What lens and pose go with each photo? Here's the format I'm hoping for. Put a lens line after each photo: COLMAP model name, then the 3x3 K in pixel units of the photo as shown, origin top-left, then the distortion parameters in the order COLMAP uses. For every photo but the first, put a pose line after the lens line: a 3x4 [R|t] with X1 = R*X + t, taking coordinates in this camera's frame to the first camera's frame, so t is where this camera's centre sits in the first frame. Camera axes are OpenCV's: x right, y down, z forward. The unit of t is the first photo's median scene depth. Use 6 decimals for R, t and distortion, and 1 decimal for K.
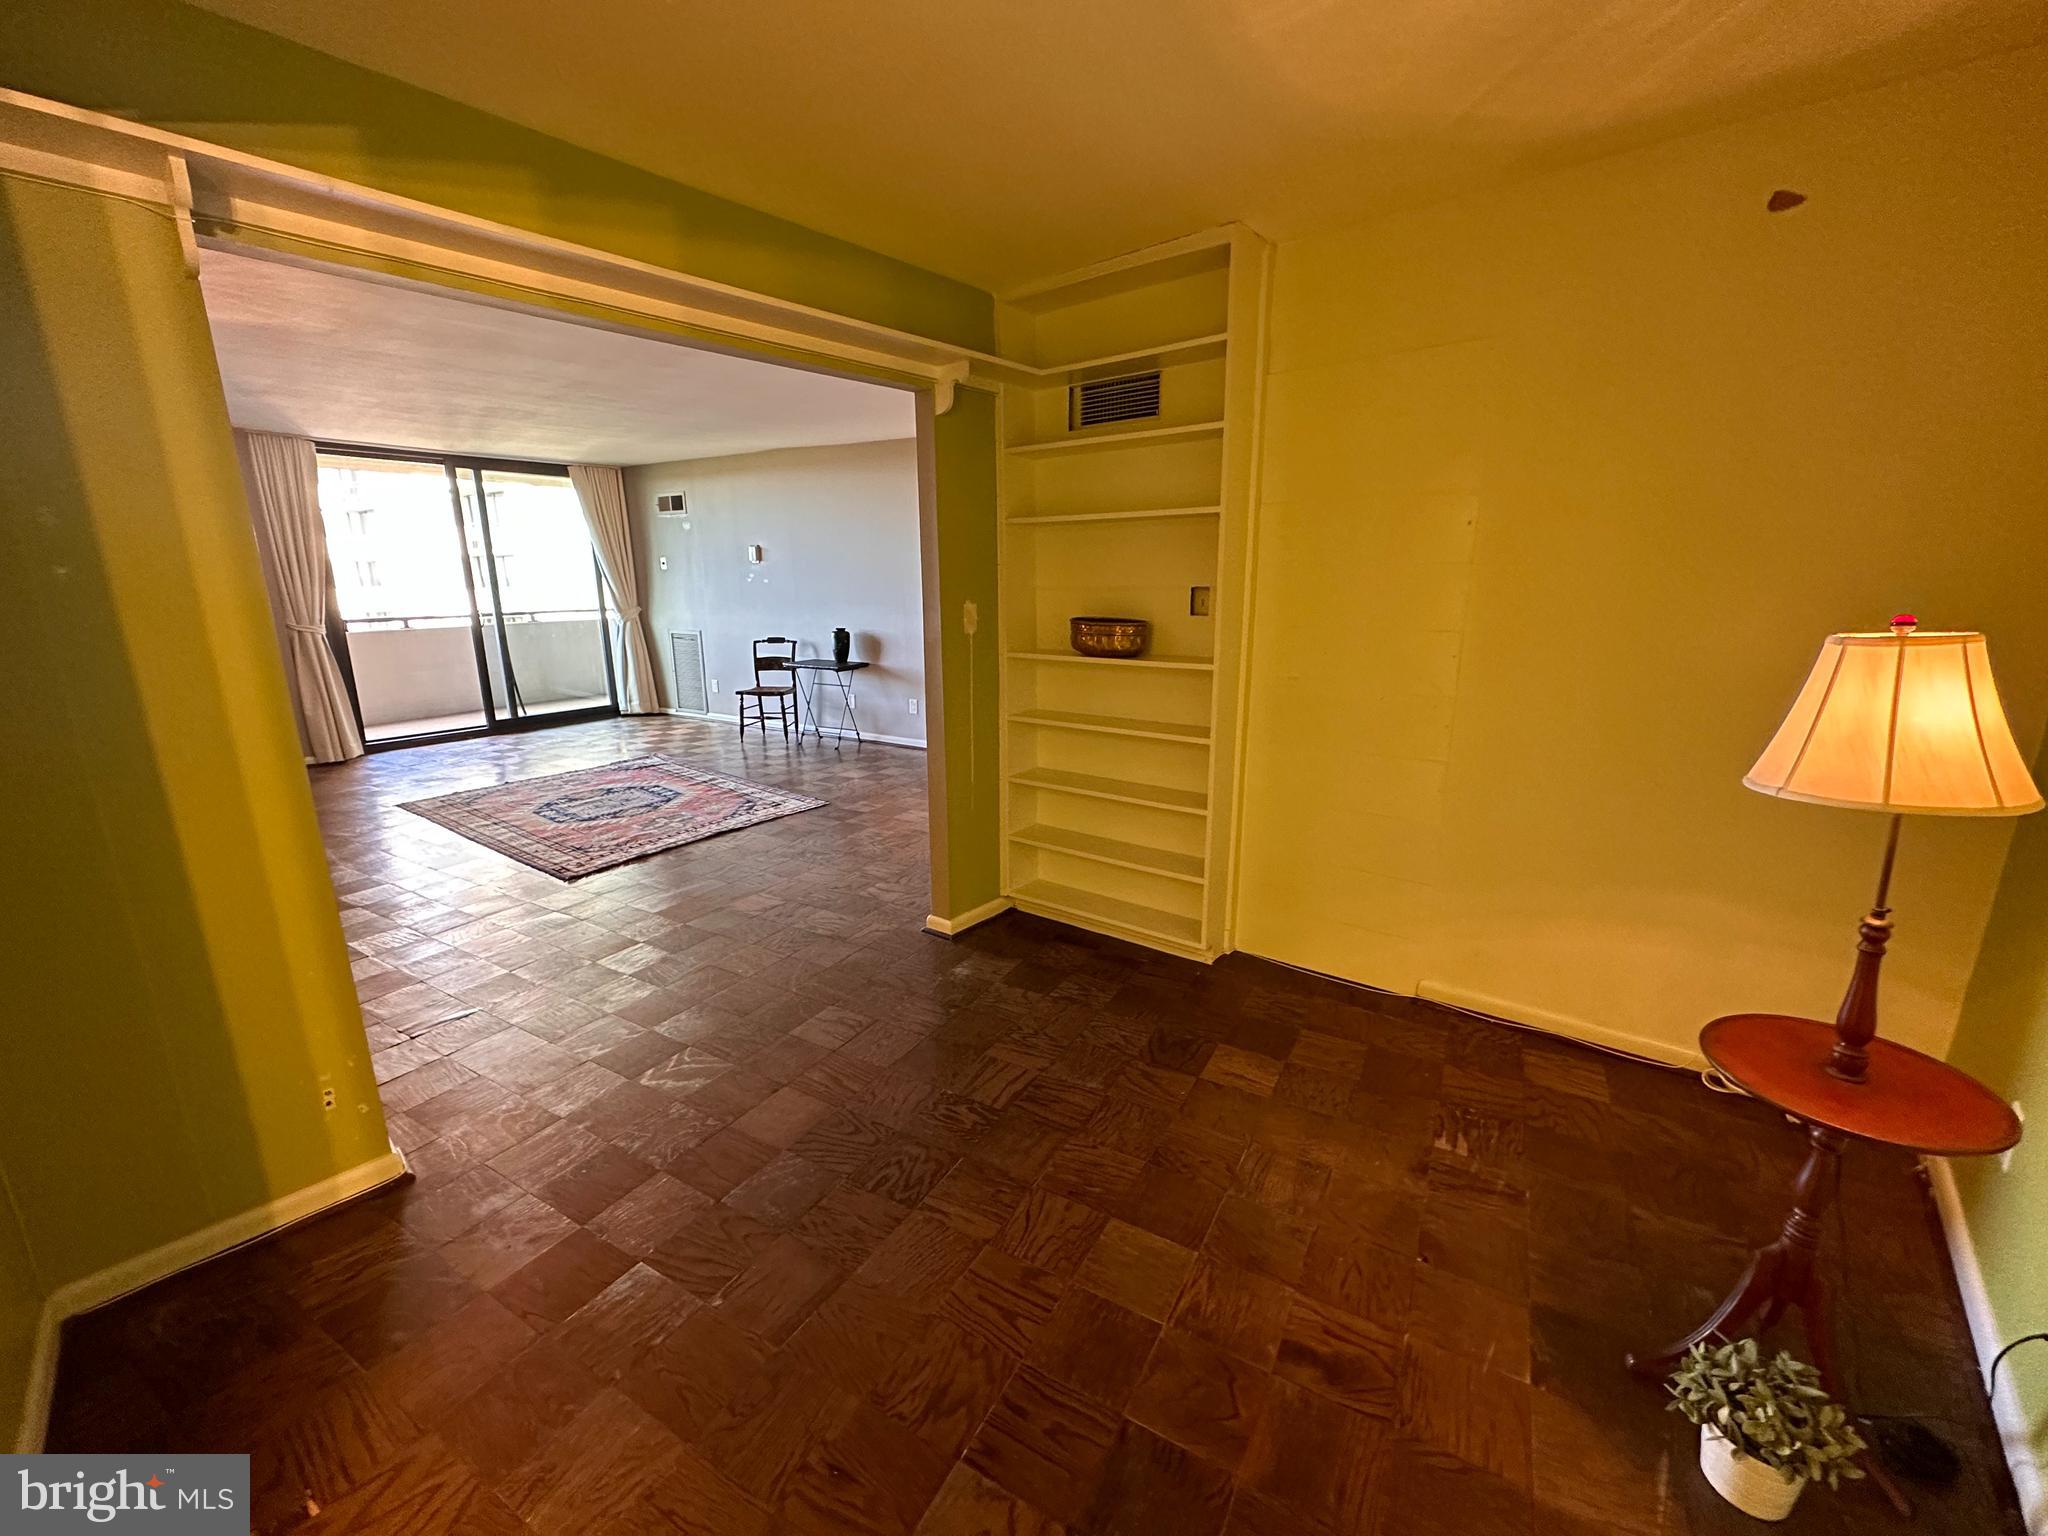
lens RADIAL K [[817.9, 0, 1011.2], [0, 817.9, 777.0], [0, 0, 1]] dist [-0.001275, 0.000016]
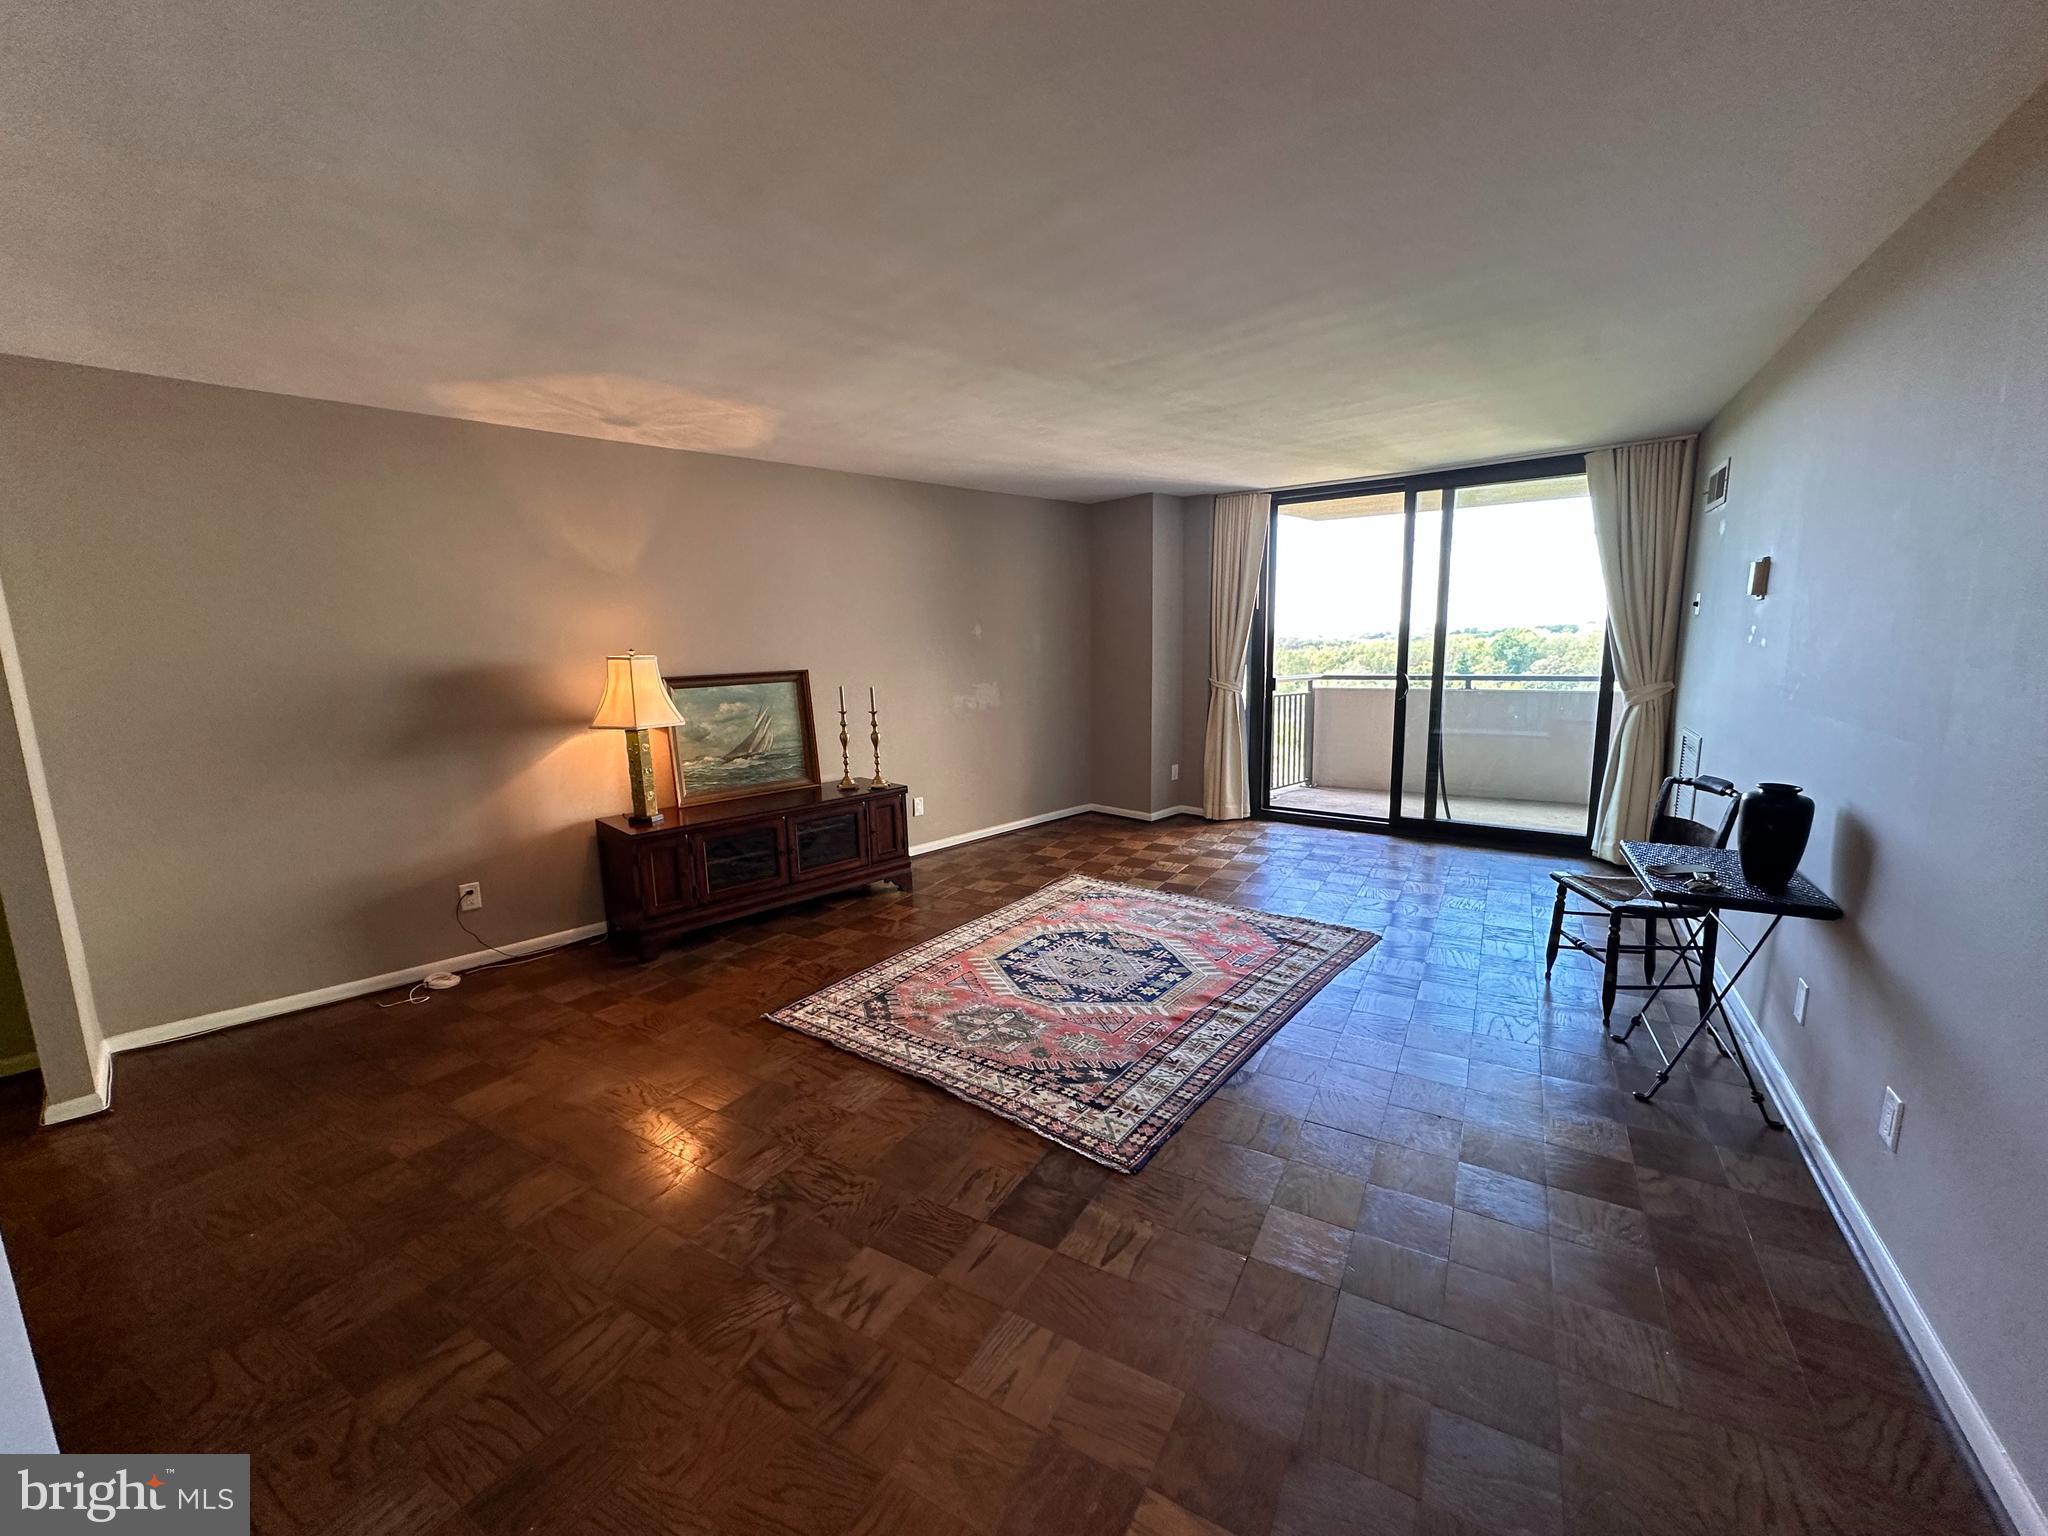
lens RADIAL K [[817.9, 0, 1026.6], [0, 817.9, 771.2], [0, 0, 1]] dist [-0.001275, 0.000016]
pose [[0.007314, 0.169690, -0.985470, 0.159016], [-0.223806, 0.960775, 0.163777, -0.225785], [0.974606, 0.219356, 0.045004, 0.883821]]
